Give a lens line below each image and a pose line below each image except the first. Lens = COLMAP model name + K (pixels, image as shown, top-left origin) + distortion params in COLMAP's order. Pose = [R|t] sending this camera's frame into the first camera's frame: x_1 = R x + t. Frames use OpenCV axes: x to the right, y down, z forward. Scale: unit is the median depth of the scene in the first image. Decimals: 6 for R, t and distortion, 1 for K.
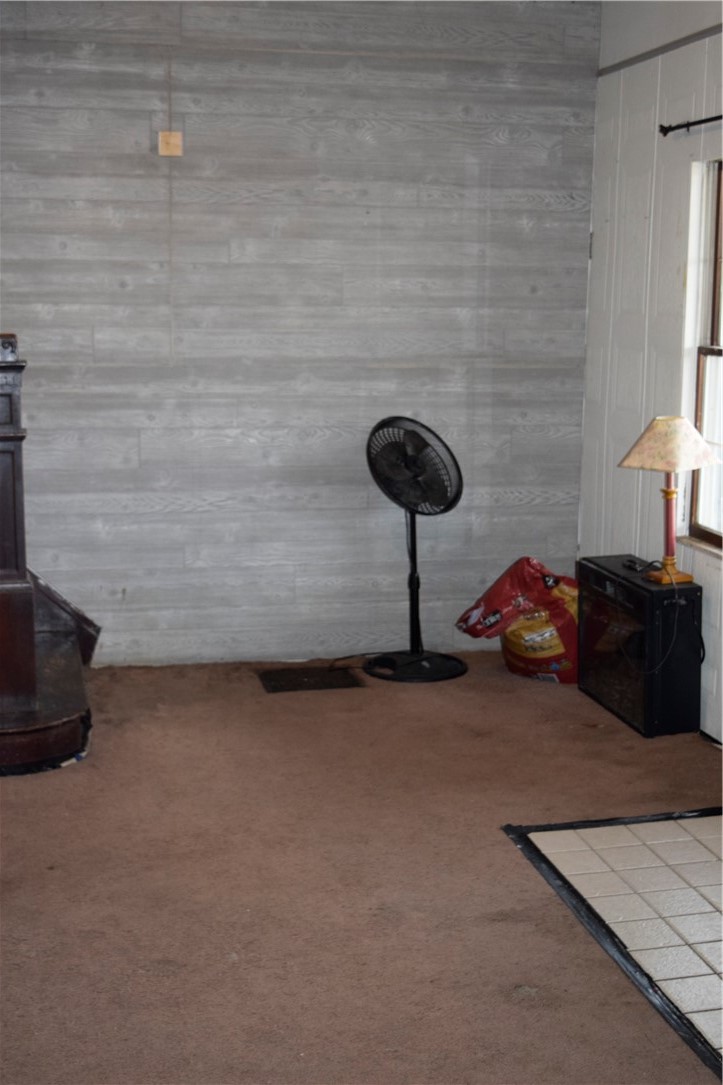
lens RADIAL K [[1544.2, 0, 361.5], [0, 1544.2, 542.5], [0, 0, 1]] dist [-0.015280, 0.041260]
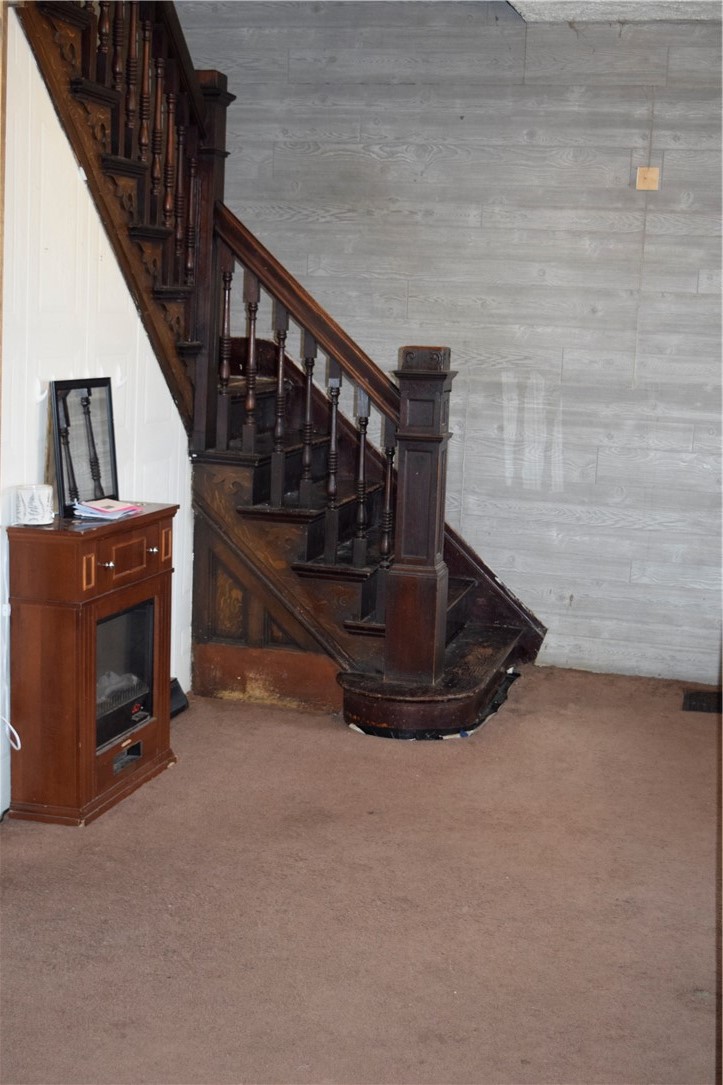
lens RADIAL K [[1544.2, 0, 361.5], [0, 1544.2, 542.5], [0, 0, 1]] dist [-0.015280, 0.041260]
pose [[0.888069, 0.099027, -0.448918, 0.198351], [-0.111373, 0.993778, -0.001105, 0.011501], [0.446016, 0.050979, 0.893572, -0.016445]]
